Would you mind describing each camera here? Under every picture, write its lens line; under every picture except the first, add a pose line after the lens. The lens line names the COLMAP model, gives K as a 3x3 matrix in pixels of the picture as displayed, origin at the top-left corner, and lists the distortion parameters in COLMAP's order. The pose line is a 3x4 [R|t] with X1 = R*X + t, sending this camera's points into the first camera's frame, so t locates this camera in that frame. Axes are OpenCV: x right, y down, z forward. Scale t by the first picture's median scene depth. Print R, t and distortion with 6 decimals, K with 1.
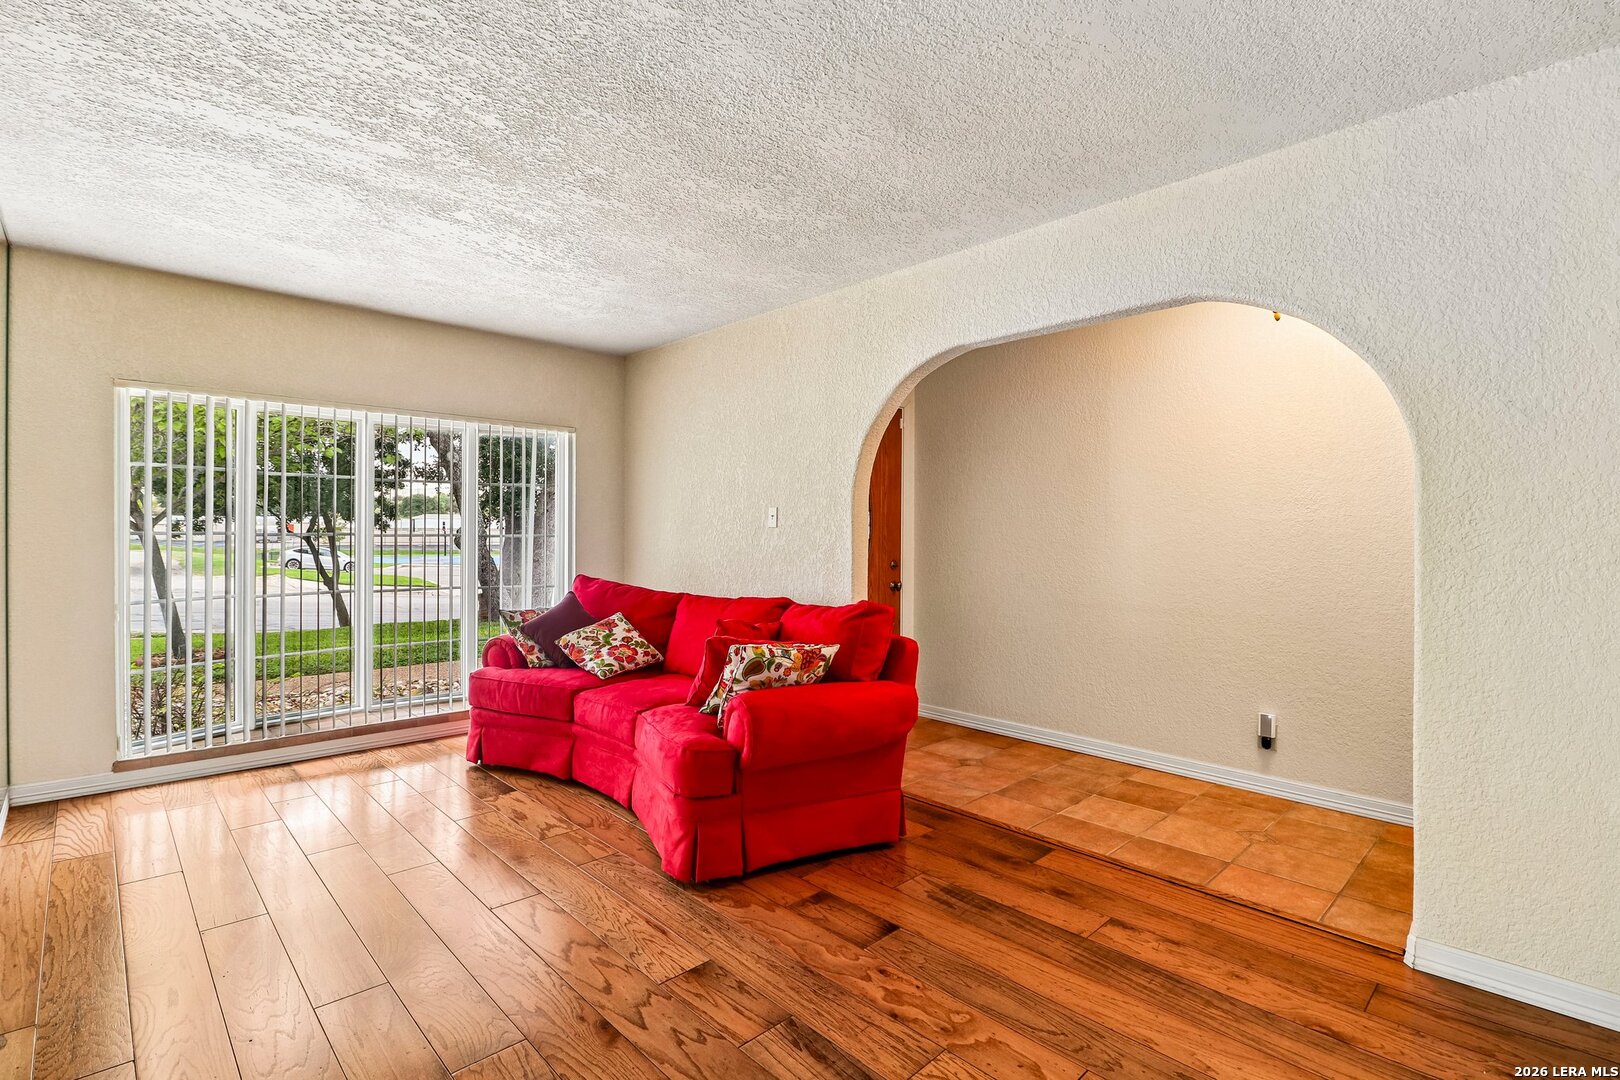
lens RADIAL K [[752.4, 0, 804.3], [0, 752.4, 528.6], [0, 0, 1]] dist [0.000772, -0.011930]
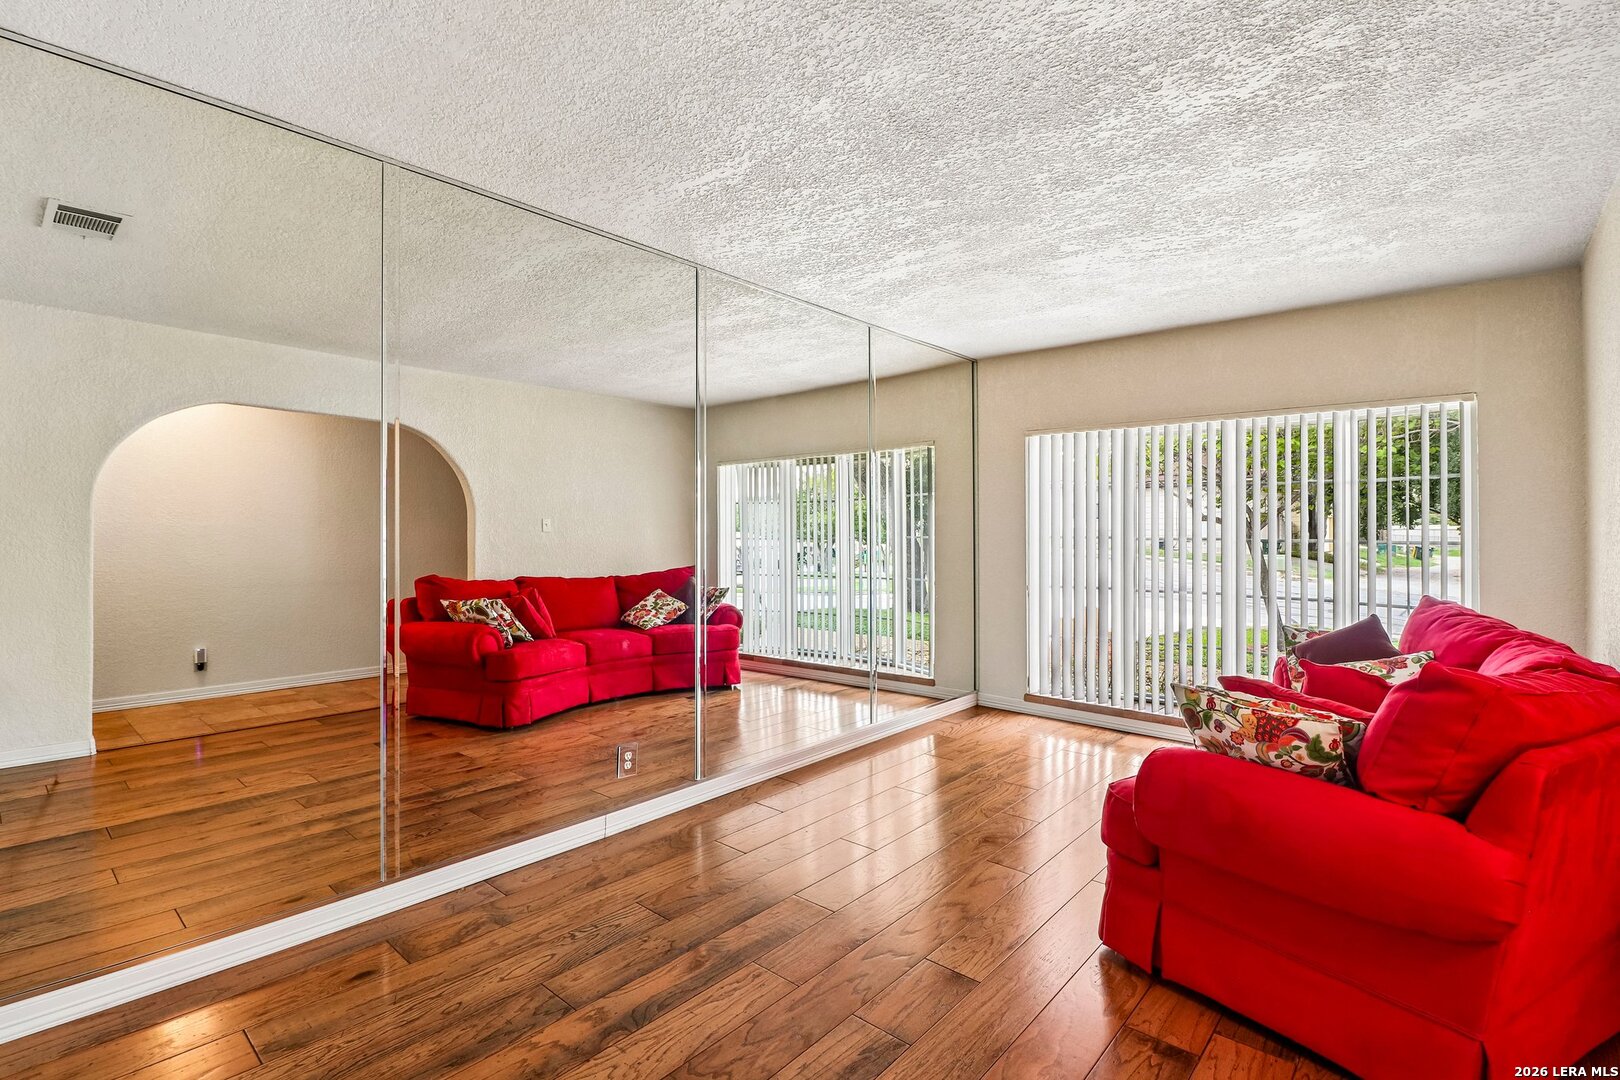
lens RADIAL K [[752.4, 0, 803.9], [0, 752.4, 536.4], [0, 0, 1]] dist [0.000772, -0.011930]
pose [[0.073362, -0.000150, -0.997305, 0.574428], [-0.003344, 0.999994, -0.000397, 0.006684], [0.997300, 0.003364, 0.073361, 0.499805]]
